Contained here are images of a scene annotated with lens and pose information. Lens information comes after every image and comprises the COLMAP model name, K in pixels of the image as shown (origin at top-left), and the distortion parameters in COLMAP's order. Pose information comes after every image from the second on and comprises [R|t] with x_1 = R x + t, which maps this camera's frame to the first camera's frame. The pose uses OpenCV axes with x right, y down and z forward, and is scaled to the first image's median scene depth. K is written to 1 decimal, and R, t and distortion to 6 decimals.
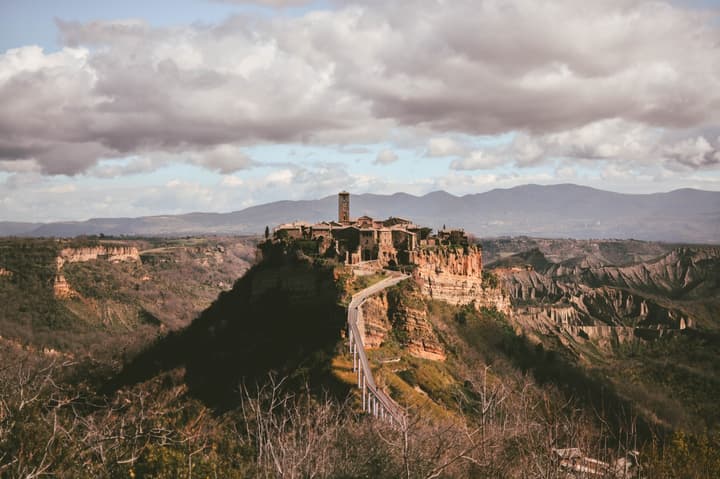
lens RADIAL K [[1109.9, 0, 360.0], [0, 1109.9, 239.5], [0, 0, 1]] dist [0.002004, 0.029627]
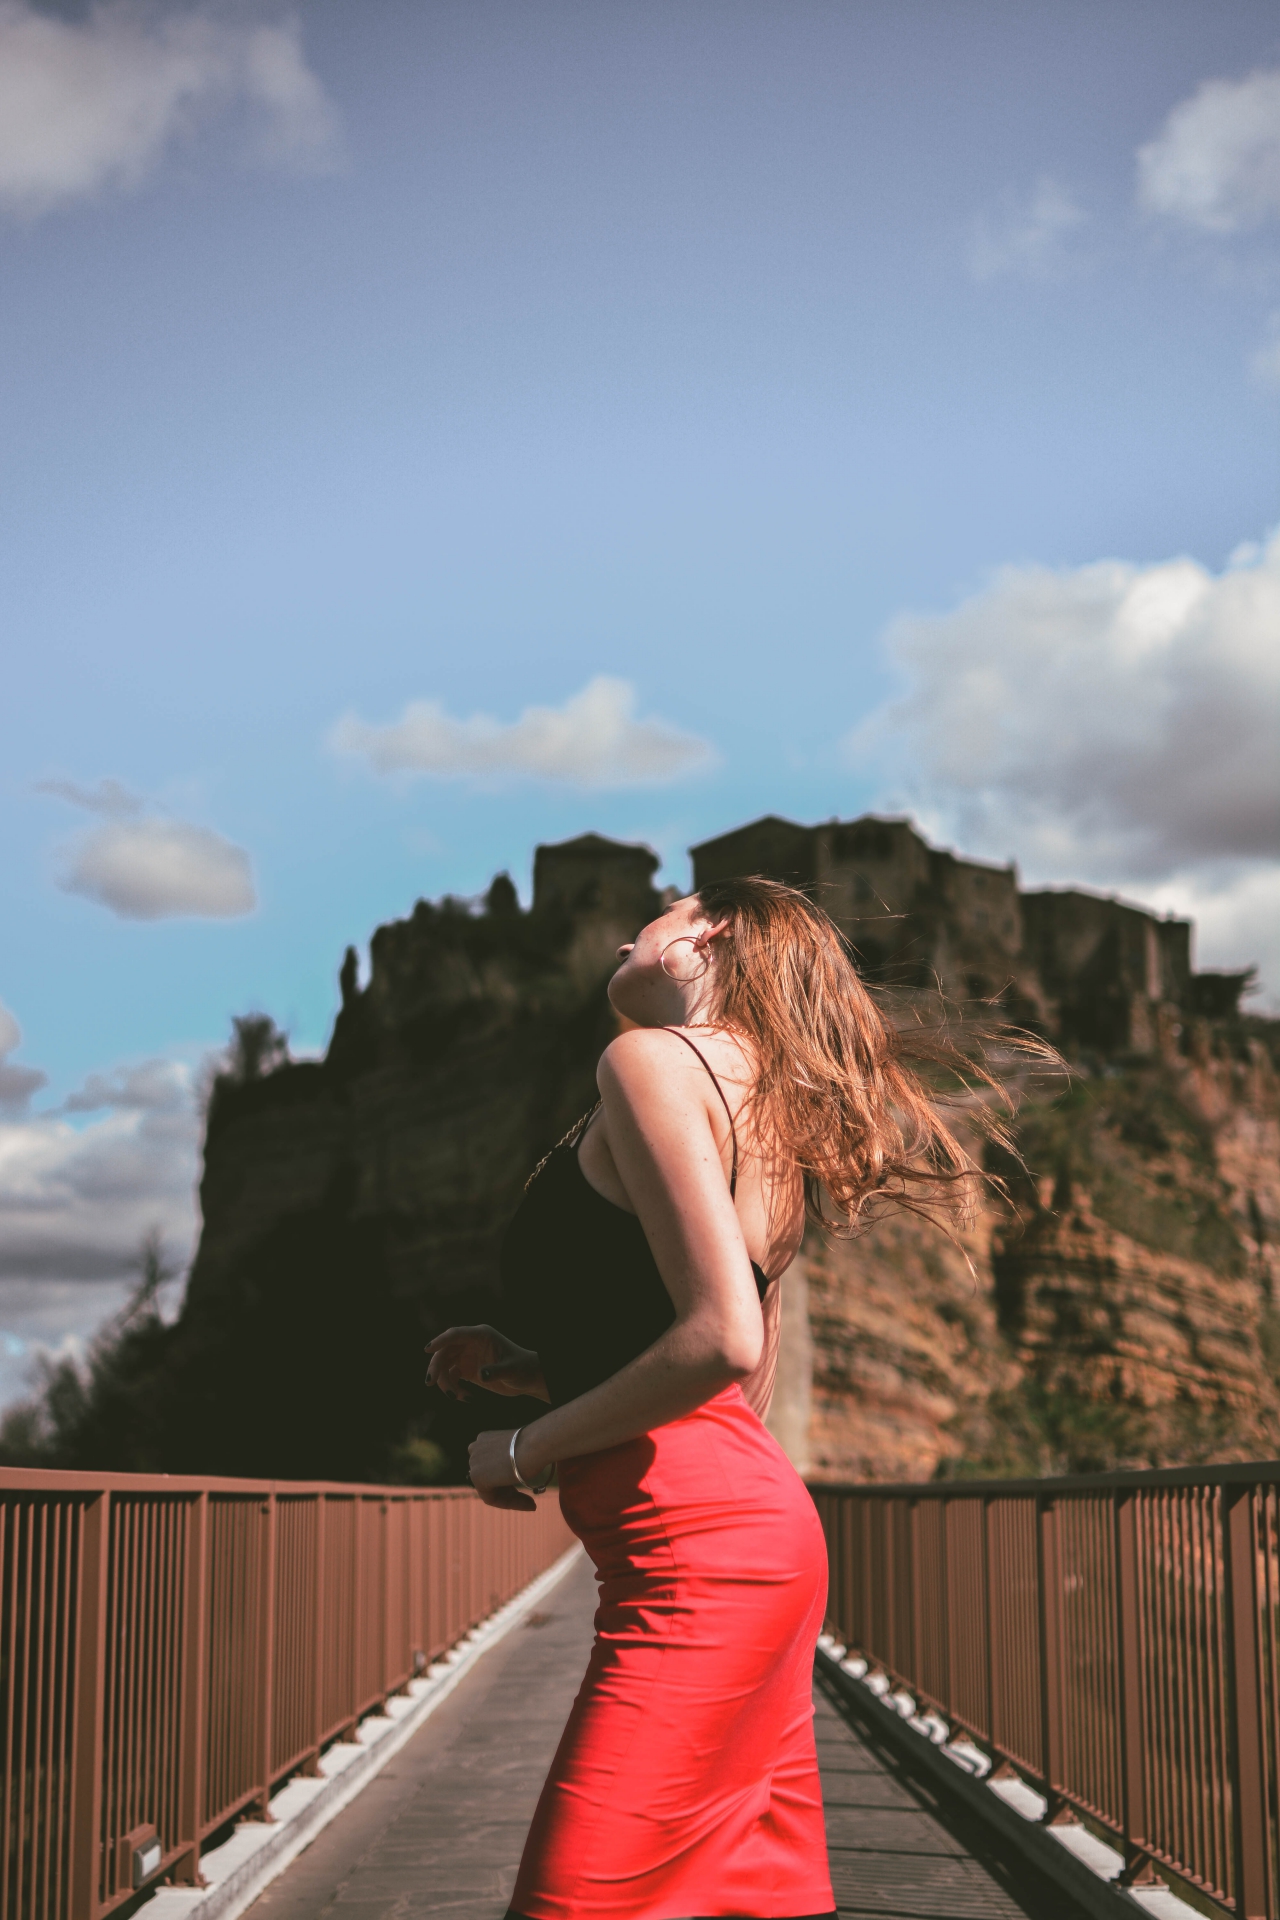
lens RADIAL K [[2958.0, 0, 674.6], [0, 2958.0, 955.8], [0, 0, 1]] dist [0.024421, -0.030756]
pose [[0.994060, -0.020904, -0.106811, 0.024841], [-0.000639, 0.980243, -0.197794, 0.095739], [0.108835, 0.196687, 0.974407, 0.577579]]
